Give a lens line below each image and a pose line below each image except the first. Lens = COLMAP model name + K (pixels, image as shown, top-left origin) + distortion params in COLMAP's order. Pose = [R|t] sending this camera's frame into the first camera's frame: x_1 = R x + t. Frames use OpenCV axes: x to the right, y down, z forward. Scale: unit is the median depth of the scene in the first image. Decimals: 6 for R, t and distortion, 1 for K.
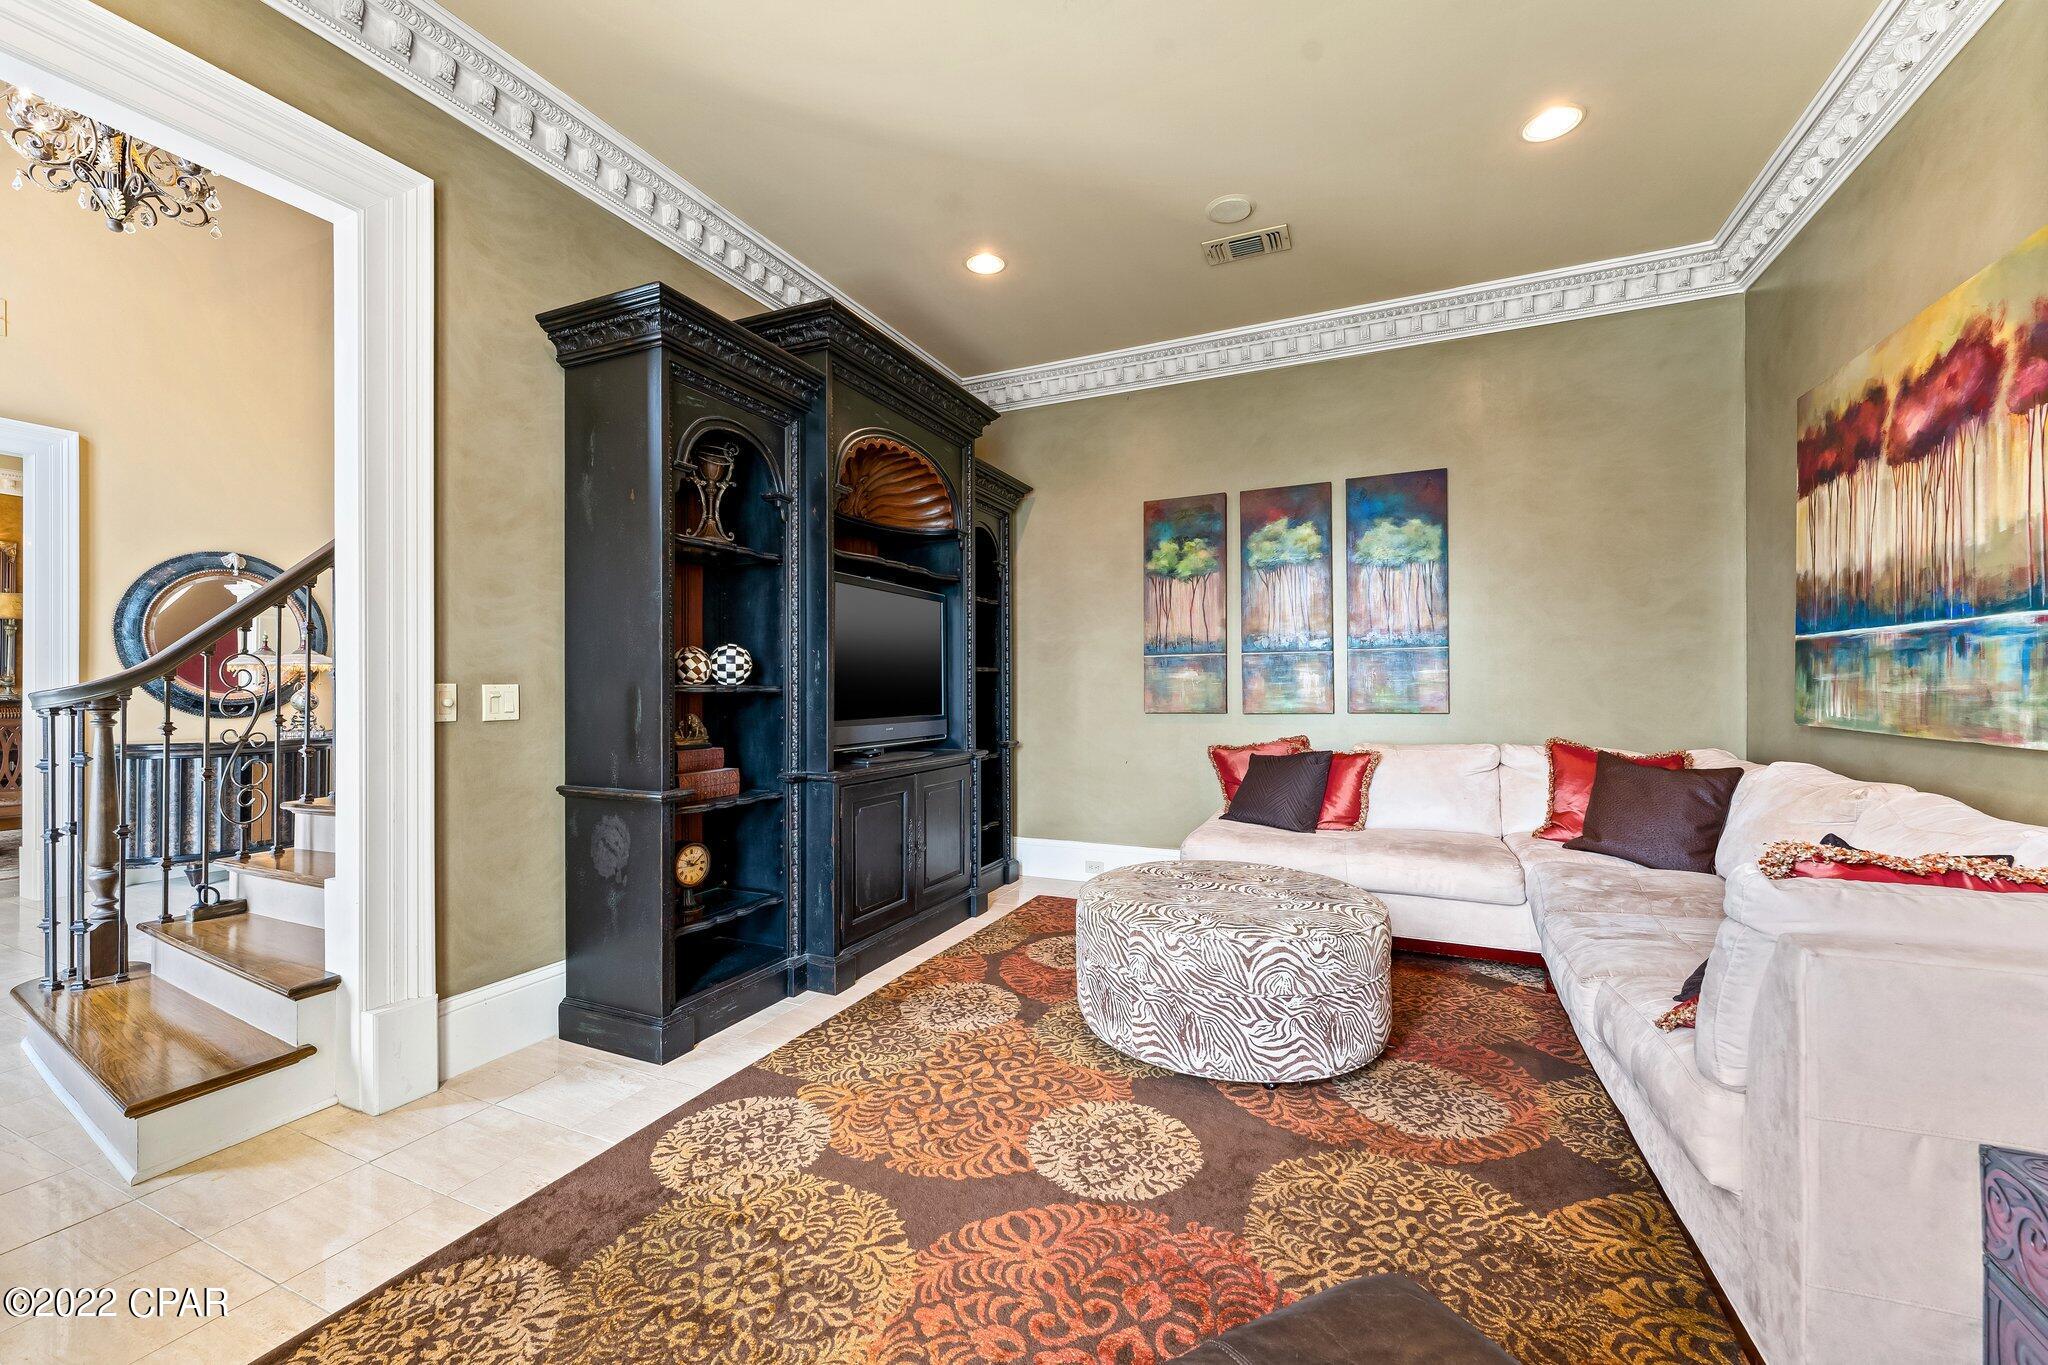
lens RADIAL K [[817.2, 0, 1013.2], [0, 817.2, 686.9], [0, 0, 1]] dist [0.000848, 0.000118]
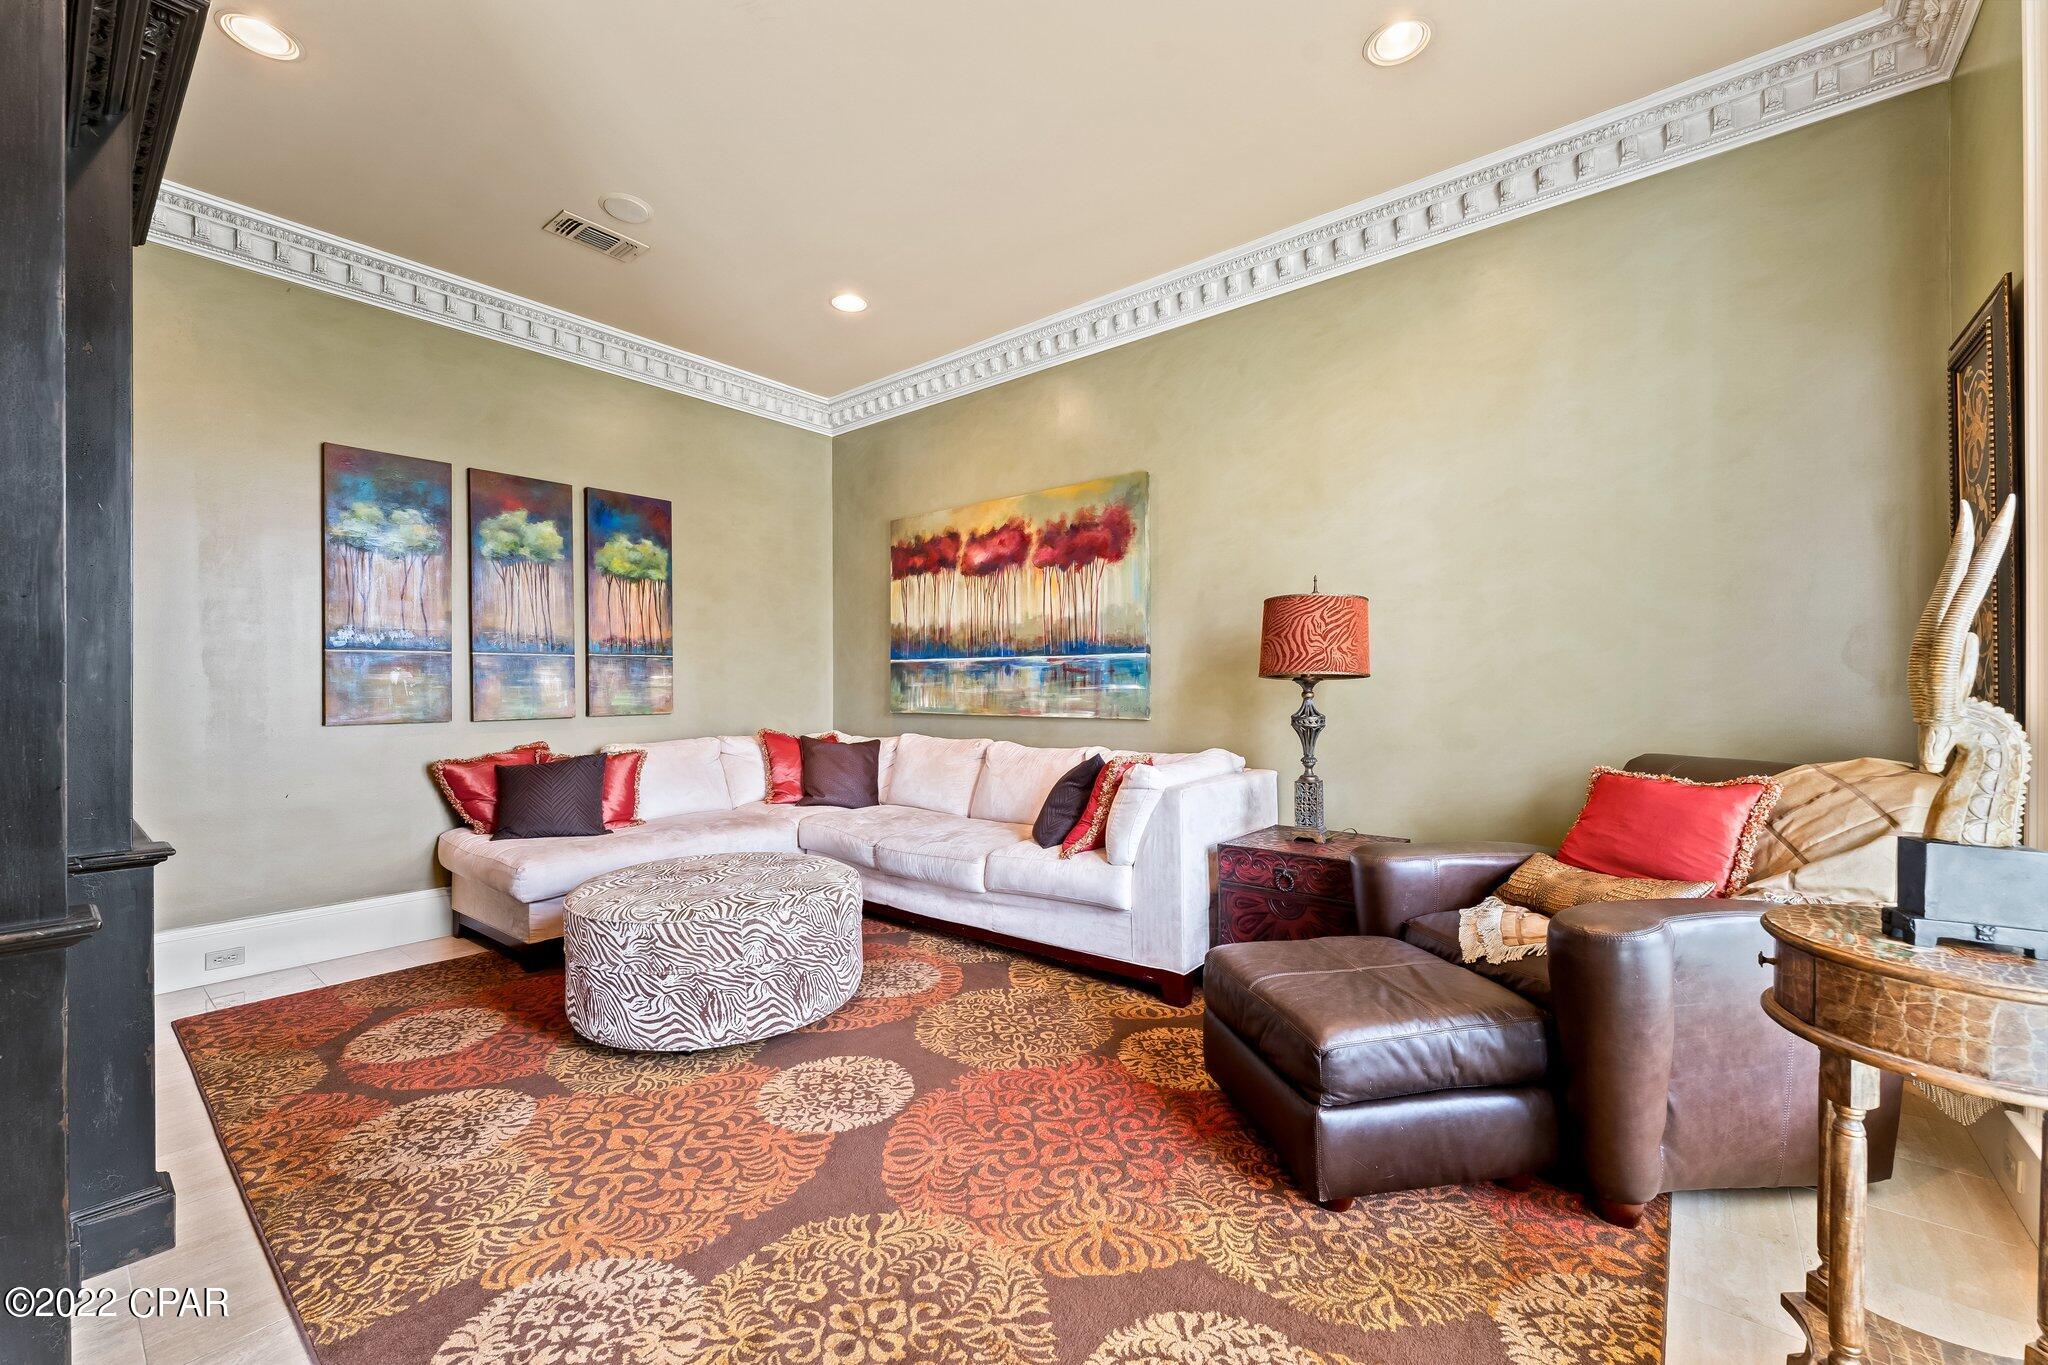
lens RADIAL K [[817.2, 0, 1012.0], [0, 817.2, 690.9], [0, 0, 1]] dist [0.000848, 0.000118]
pose [[0.260291, 0.000999, 0.965530, -0.685065], [0.002958, 0.999994, -0.001832, 0.005525], [-0.965526, 0.003333, 0.260286, 0.350453]]
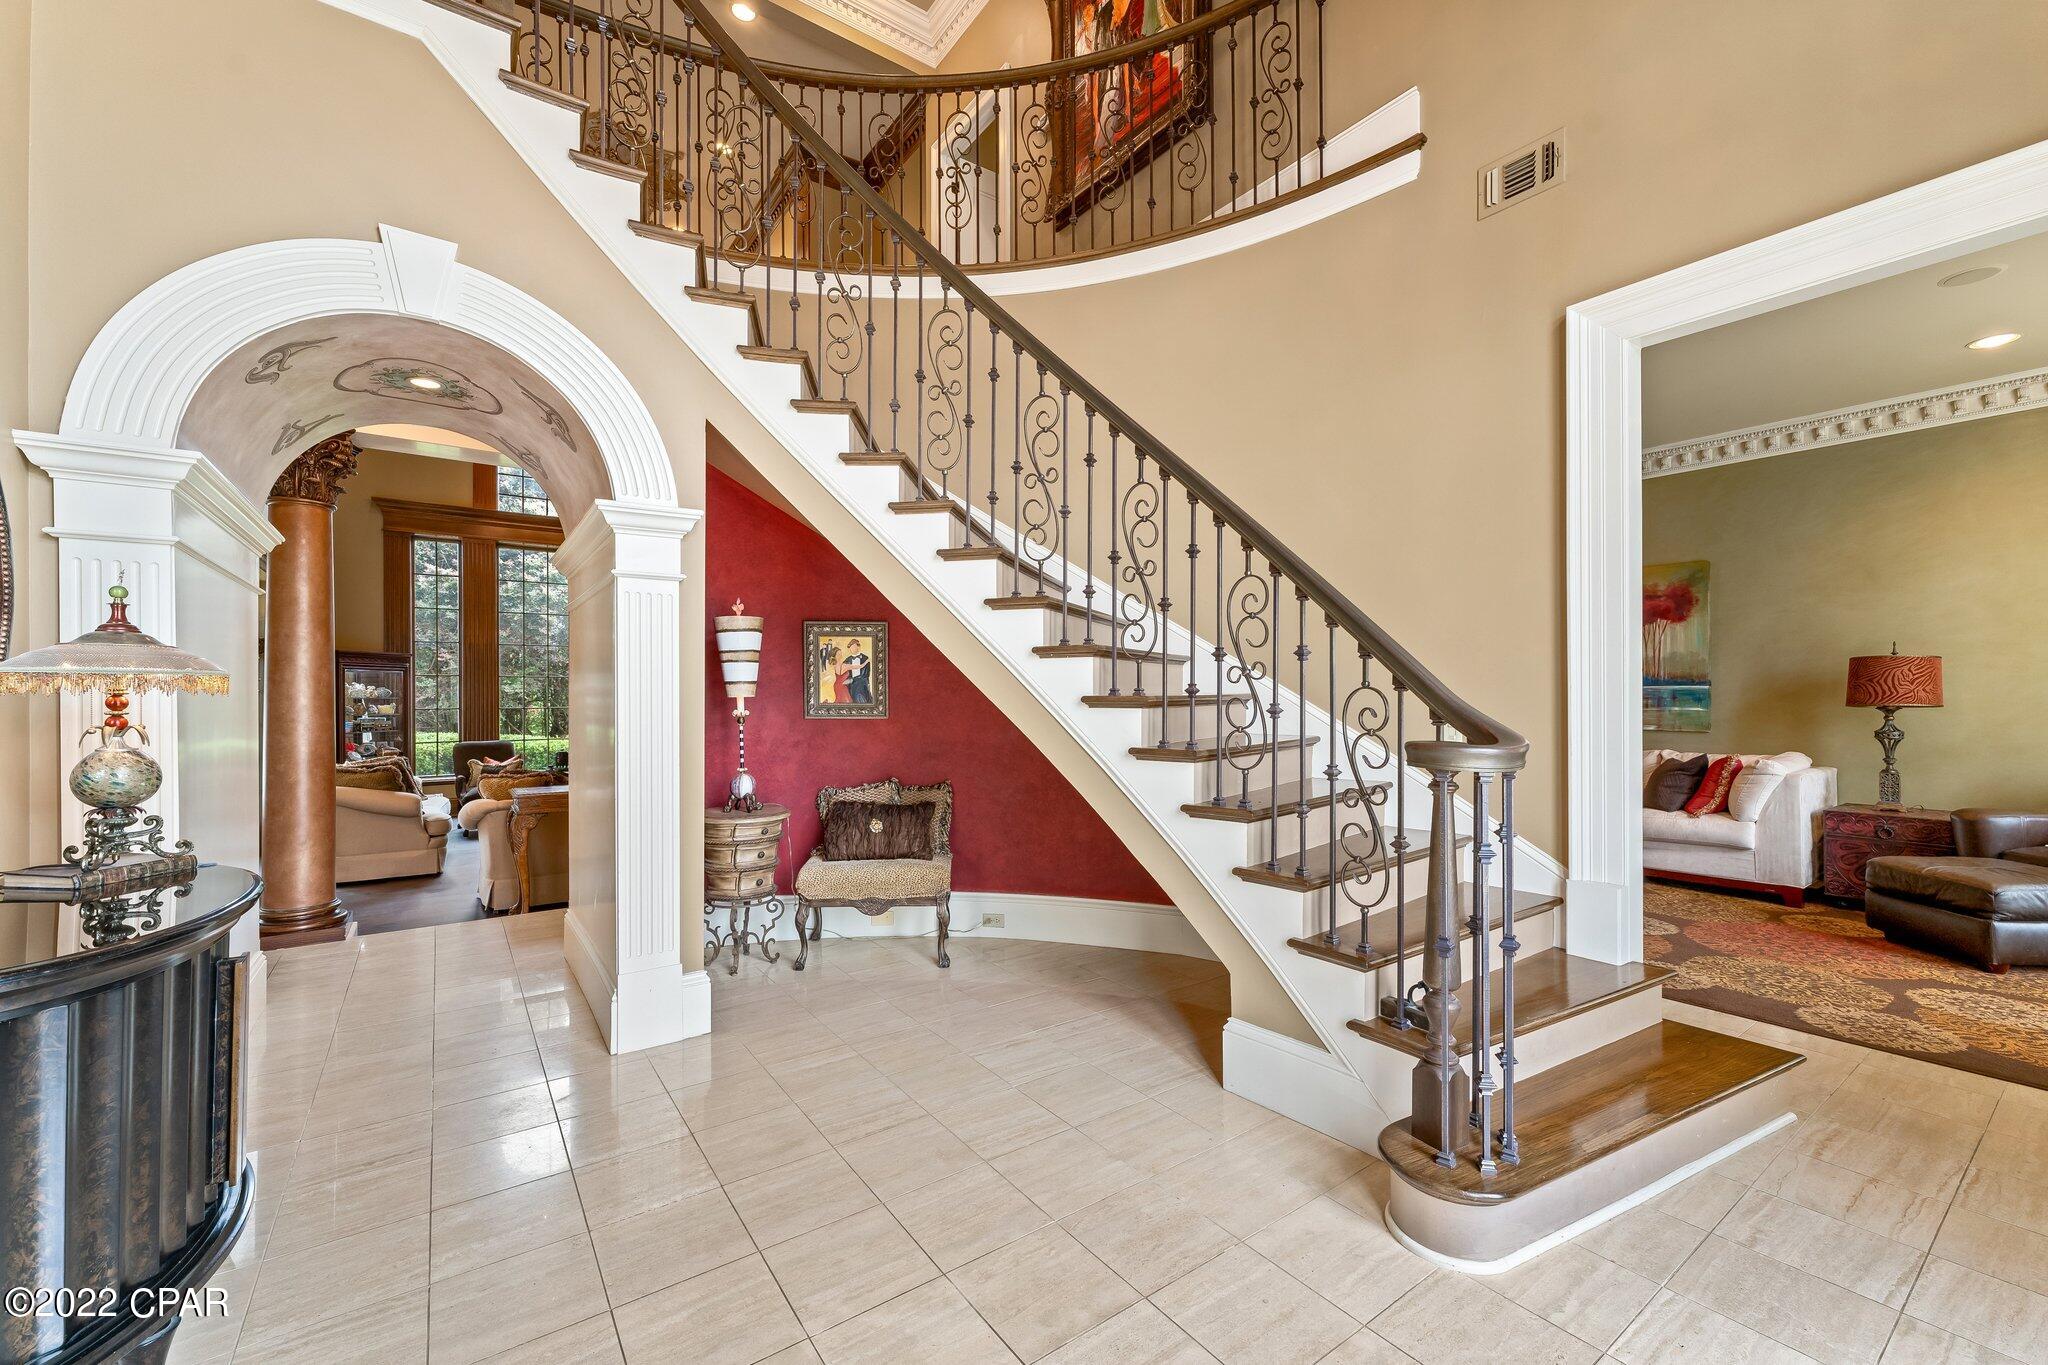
lens RADIAL K [[817.2, 0, 1019.3], [0, 817.2, 695.4], [0, 0, 1]] dist [0.000848, 0.000118]
pose [[0.496407, 0.002774, 0.868086, -1.758496], [-0.002391, 0.999995, -0.001828, -0.025665], [-0.868087, -0.001168, 0.496411, 0.901101]]
